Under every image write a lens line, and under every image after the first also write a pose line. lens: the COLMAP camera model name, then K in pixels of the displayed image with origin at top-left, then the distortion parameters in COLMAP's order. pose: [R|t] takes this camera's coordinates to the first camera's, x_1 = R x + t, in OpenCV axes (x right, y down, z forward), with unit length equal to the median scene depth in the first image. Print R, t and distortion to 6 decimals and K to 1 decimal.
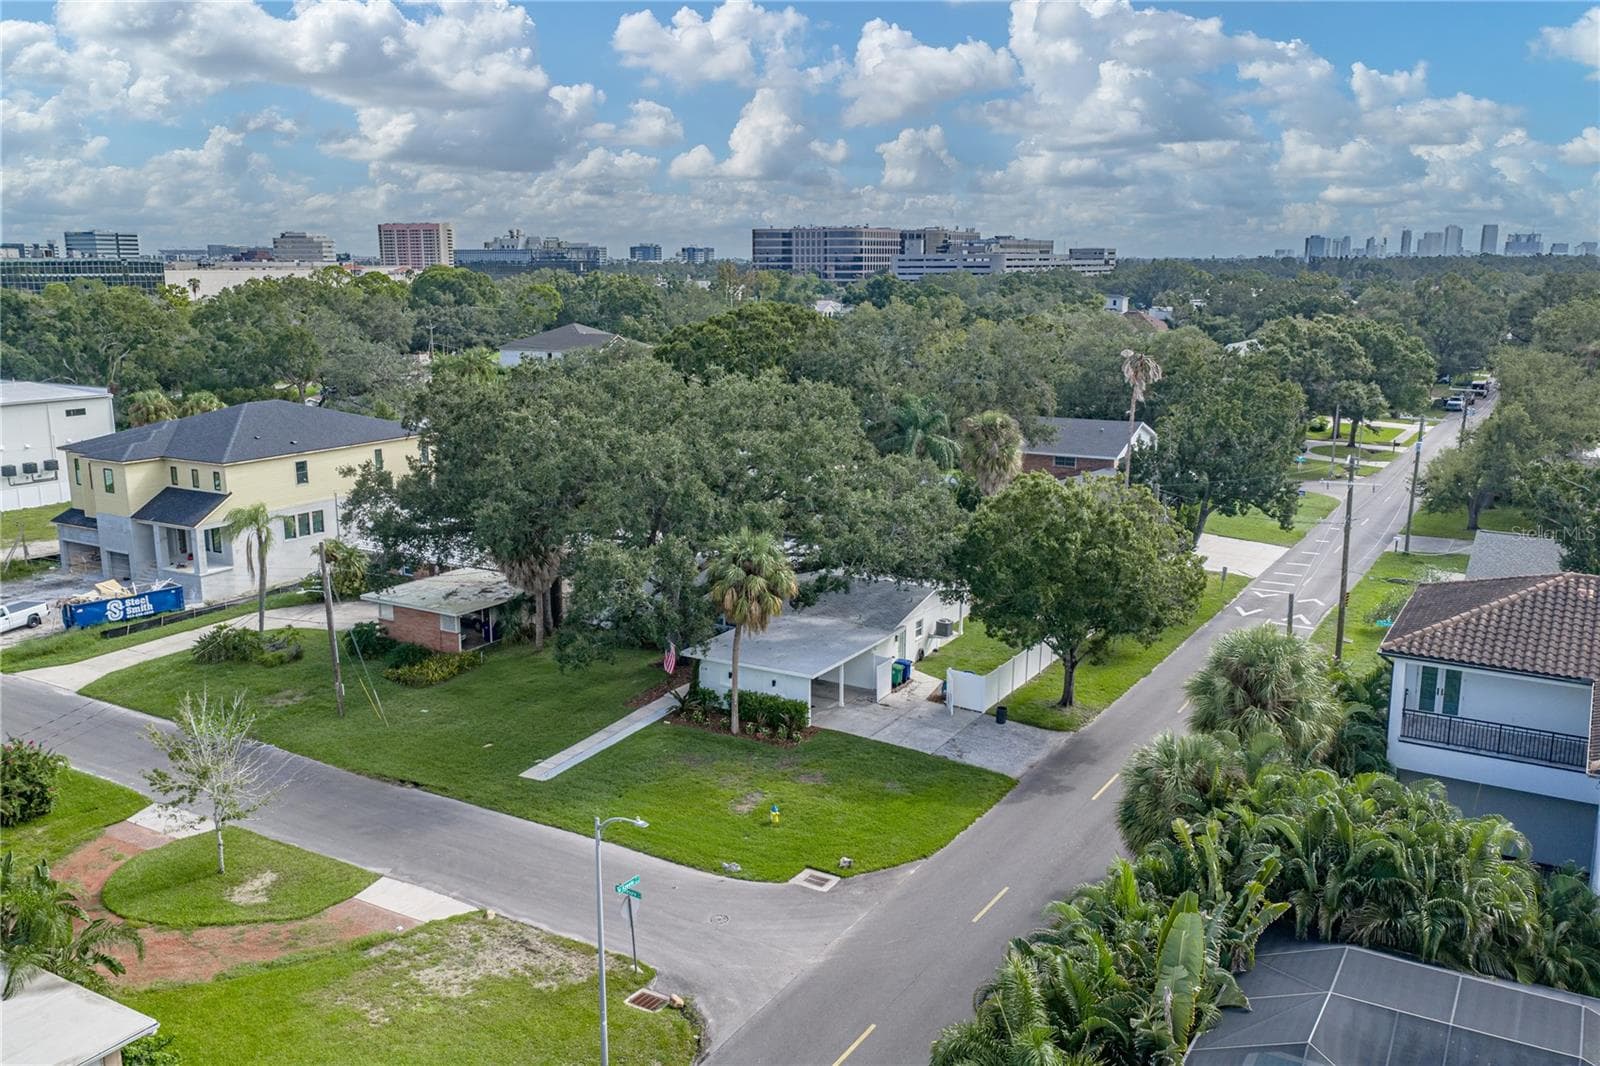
lens RADIAL K [[1298.1, 0, 794.2], [0, 1298.1, 530.4], [0, 0, 1]] dist [0.028788, 0.007592]
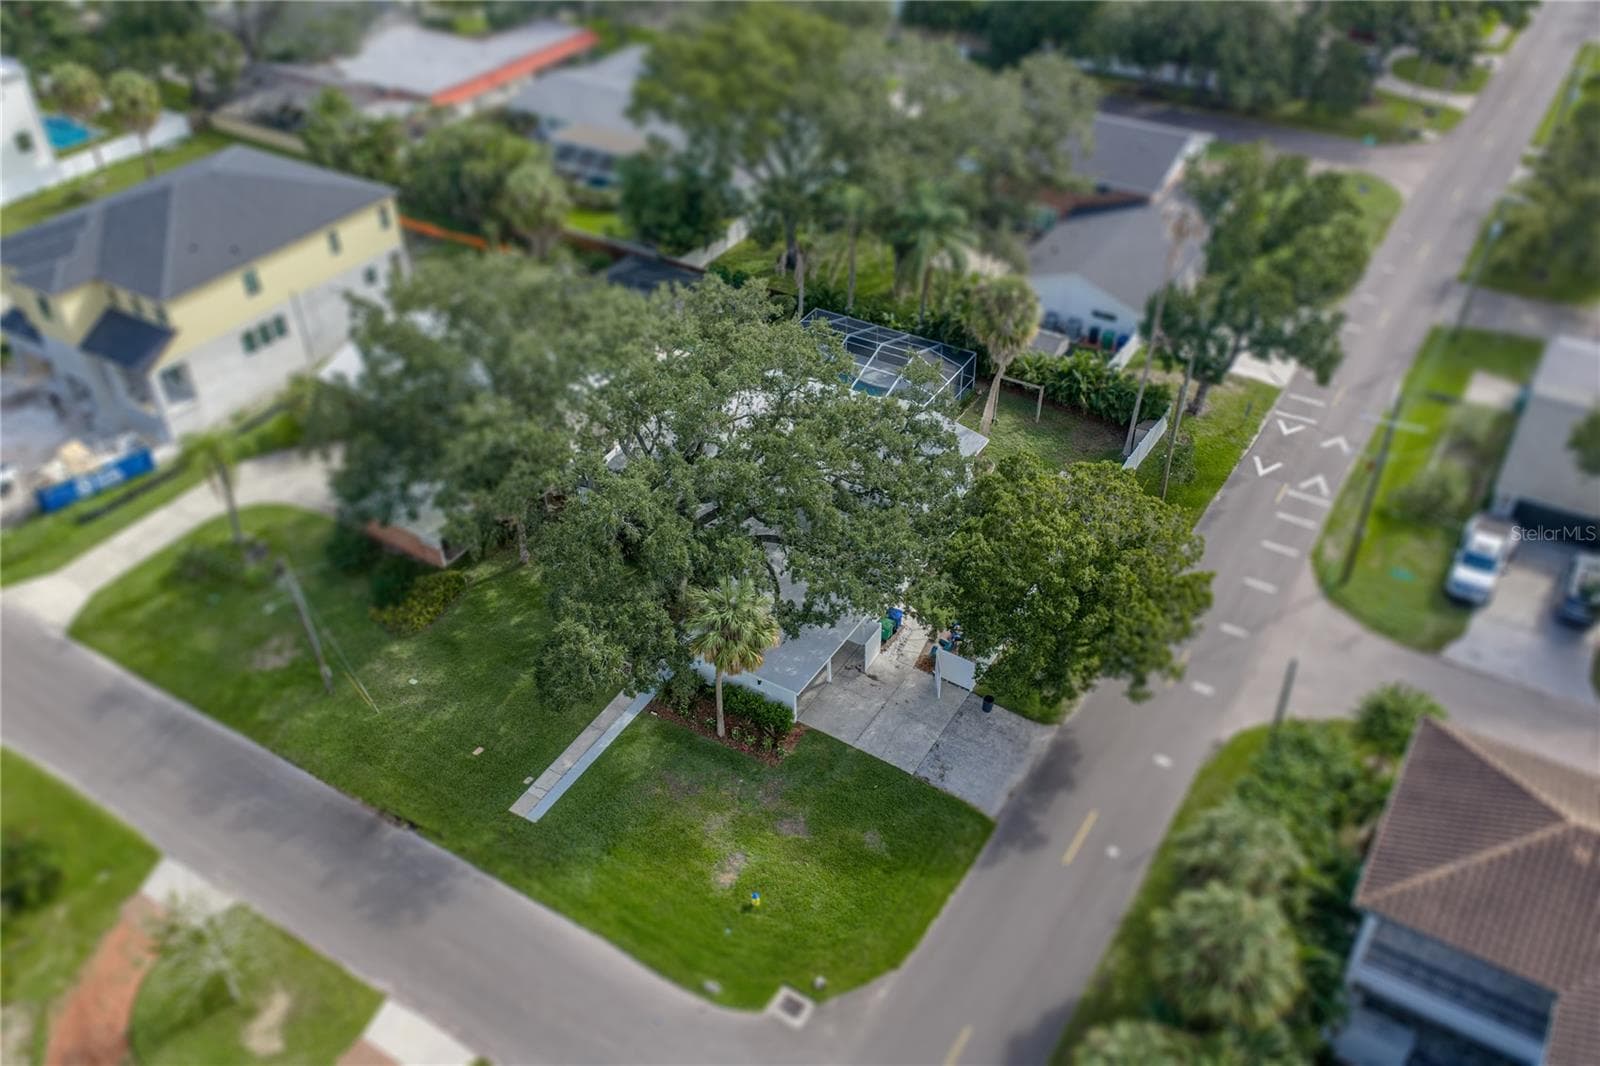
lens RADIAL K [[1298.1, 0, 794.2], [0, 1298.1, 533.5], [0, 0, 1]] dist [0.028788, 0.007592]
pose [[0.999830, 0.002650, -0.018223, 0.029732], [0.005546, 0.900312, 0.435209, -0.429652], [0.017560, -0.435236, 0.900145, 0.162236]]
